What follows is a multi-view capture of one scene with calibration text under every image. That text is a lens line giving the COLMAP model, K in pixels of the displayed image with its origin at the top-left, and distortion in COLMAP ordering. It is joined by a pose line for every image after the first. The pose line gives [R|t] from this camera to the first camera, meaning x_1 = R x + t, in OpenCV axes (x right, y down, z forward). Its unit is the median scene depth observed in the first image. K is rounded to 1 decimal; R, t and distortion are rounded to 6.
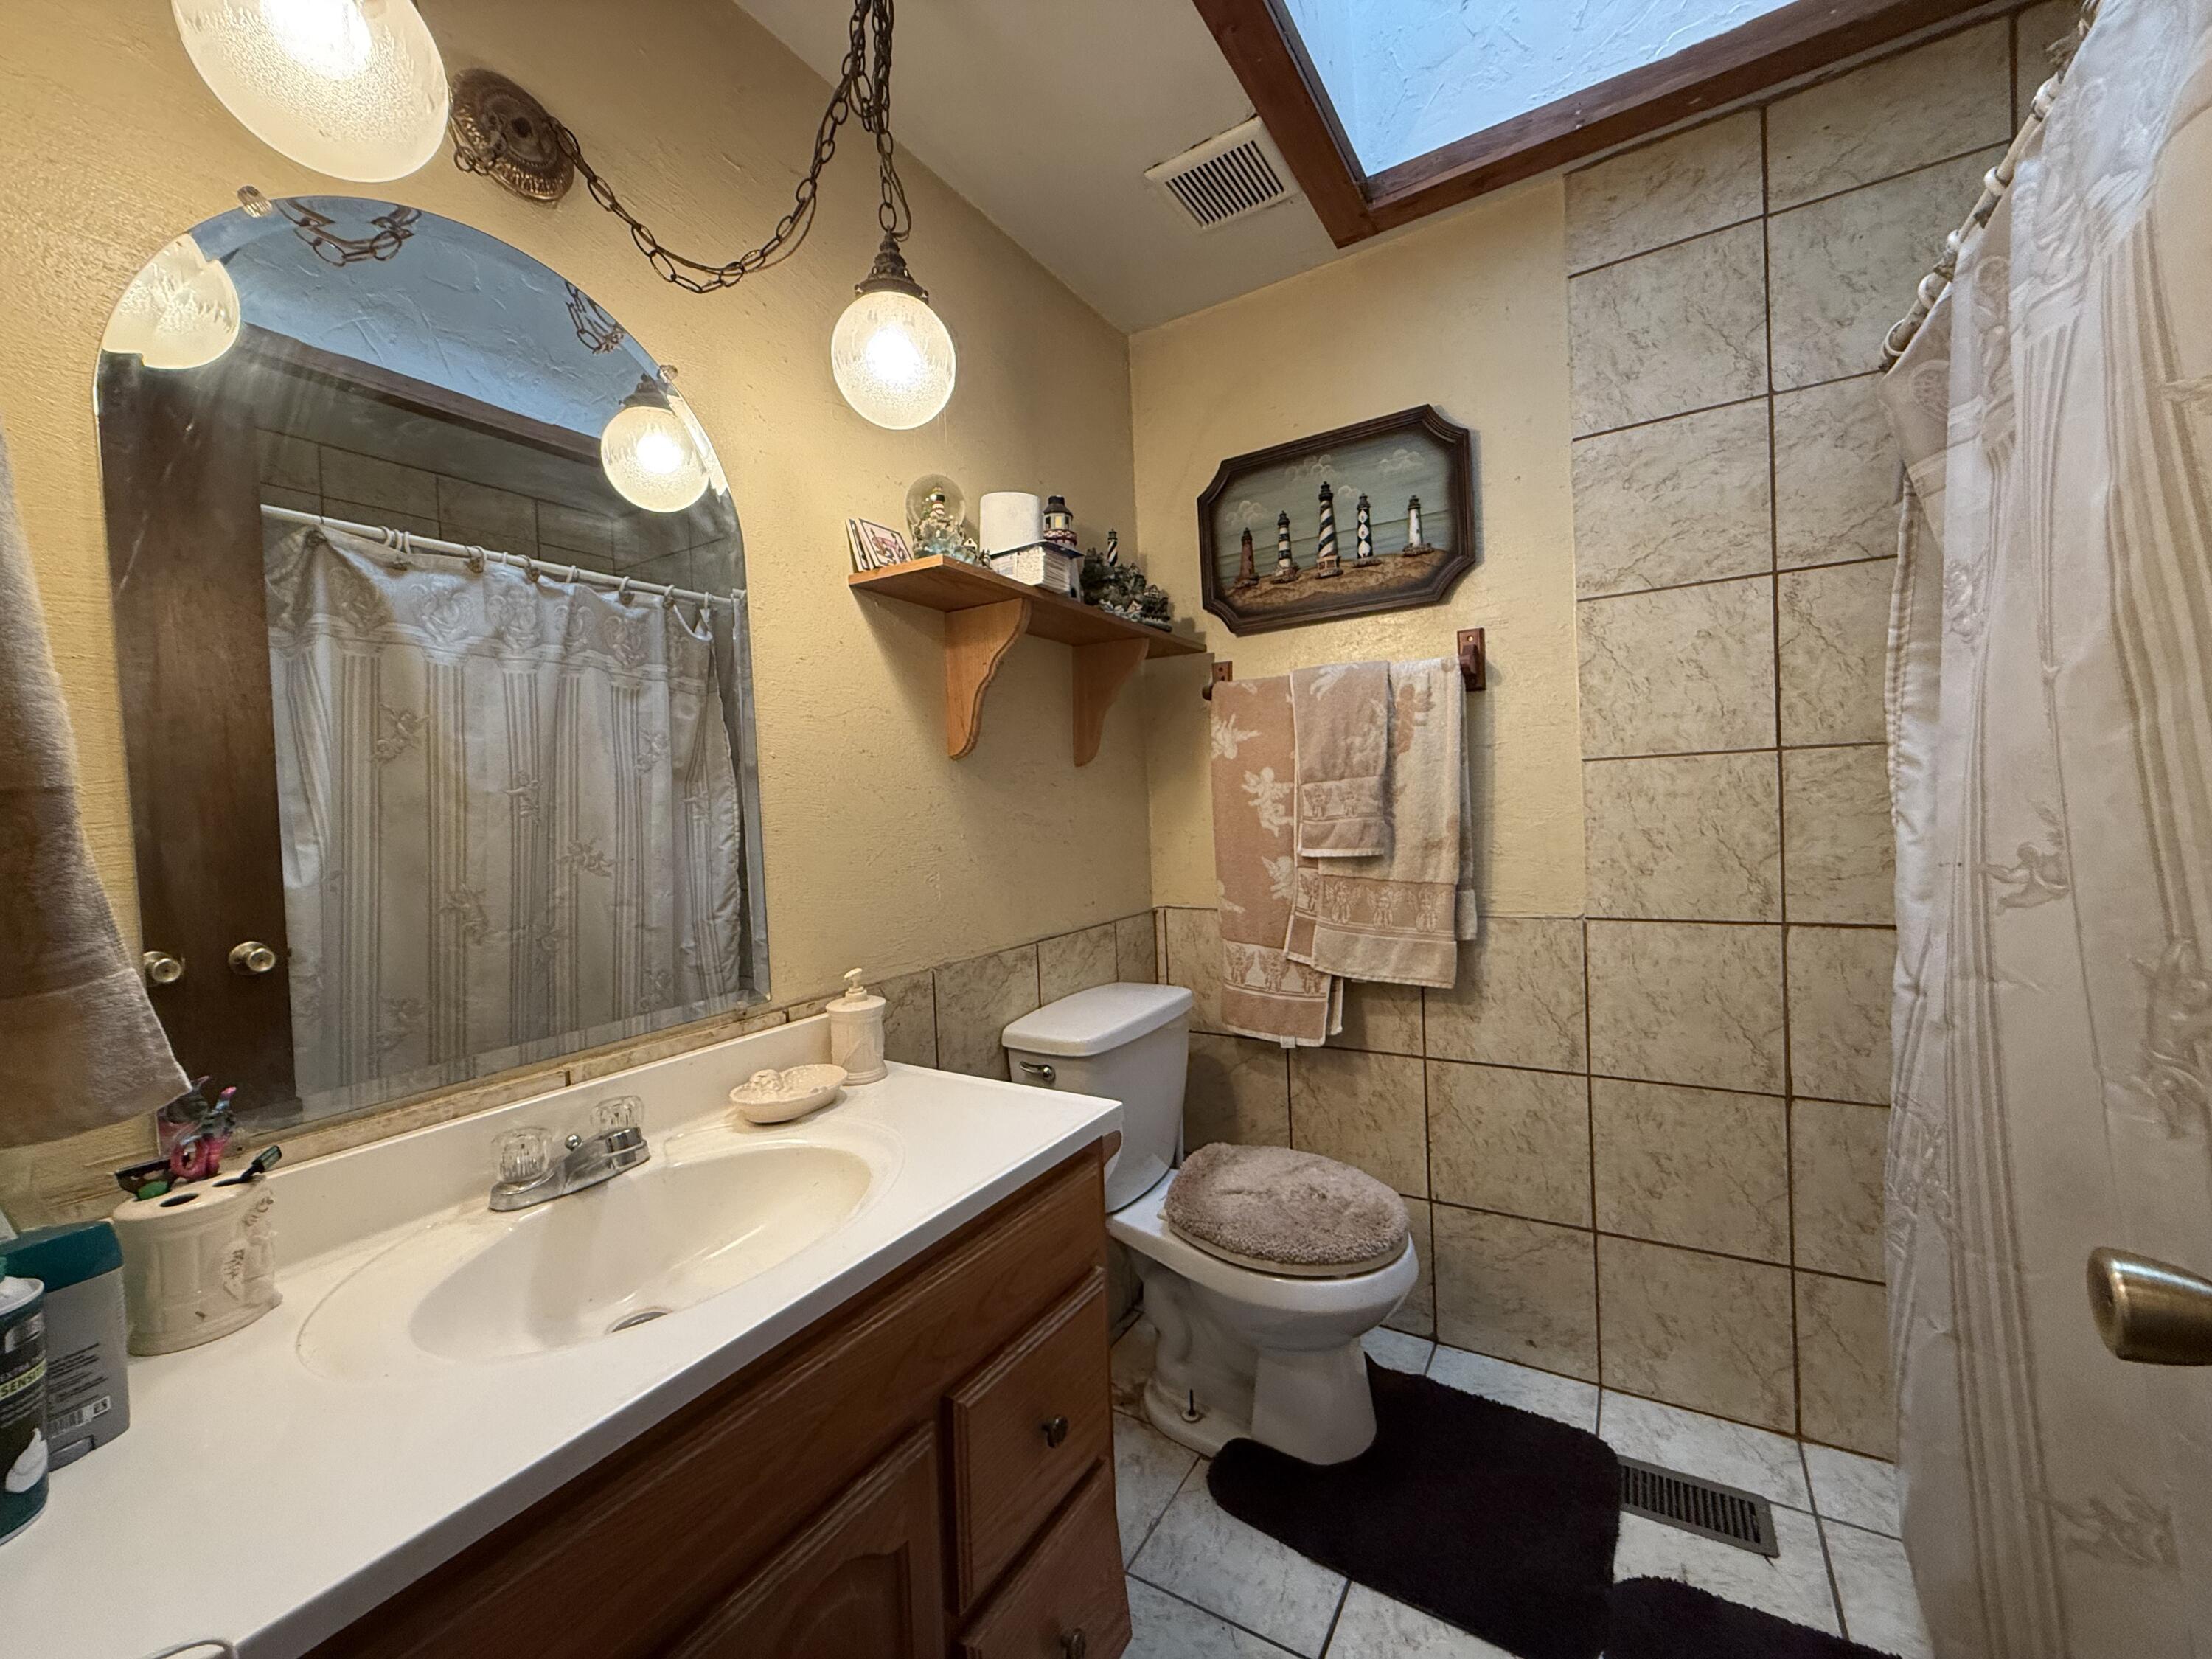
lens RADIAL K [[878.2, 0, 1103.3], [0, 878.2, 830.3], [0, 0, 1]] dist [-0.001978, 0.000103]
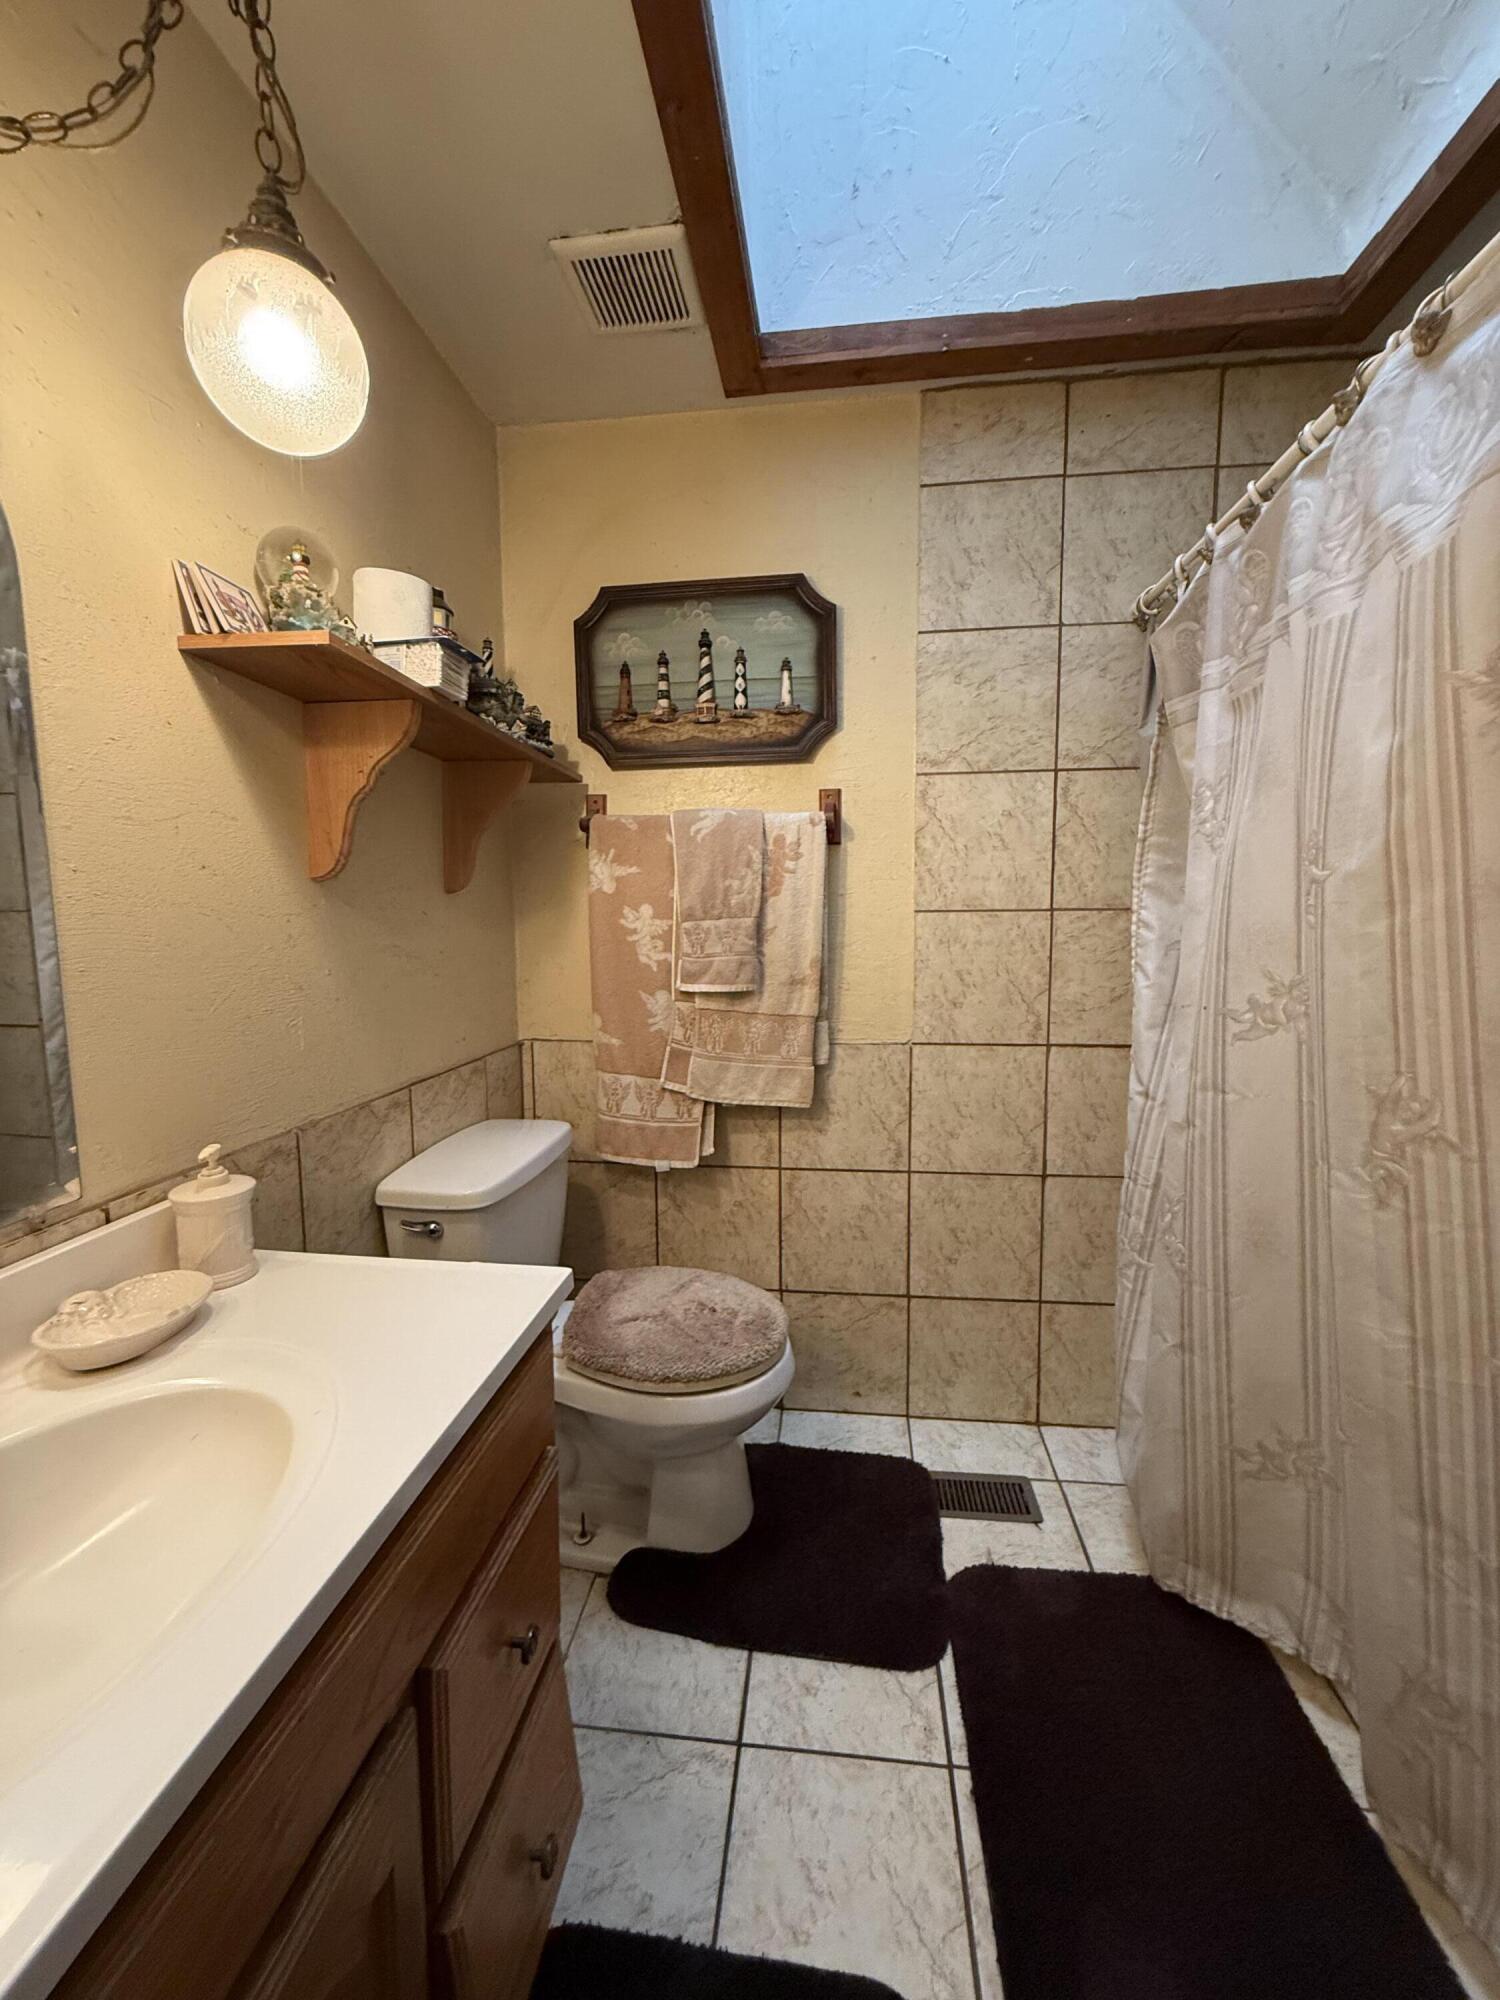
lens RADIAL K [[794.0, 0, 753.3], [0, 794.0, 999.4], [0, 0, 1]] dist [-0.001978, 0.000103]
pose [[0.906112, -0.006614, 0.422985, -0.121380], [-0.020301, 0.998046, 0.059093, -0.022571], [-0.422550, -0.062132, 0.904208, 0.131812]]
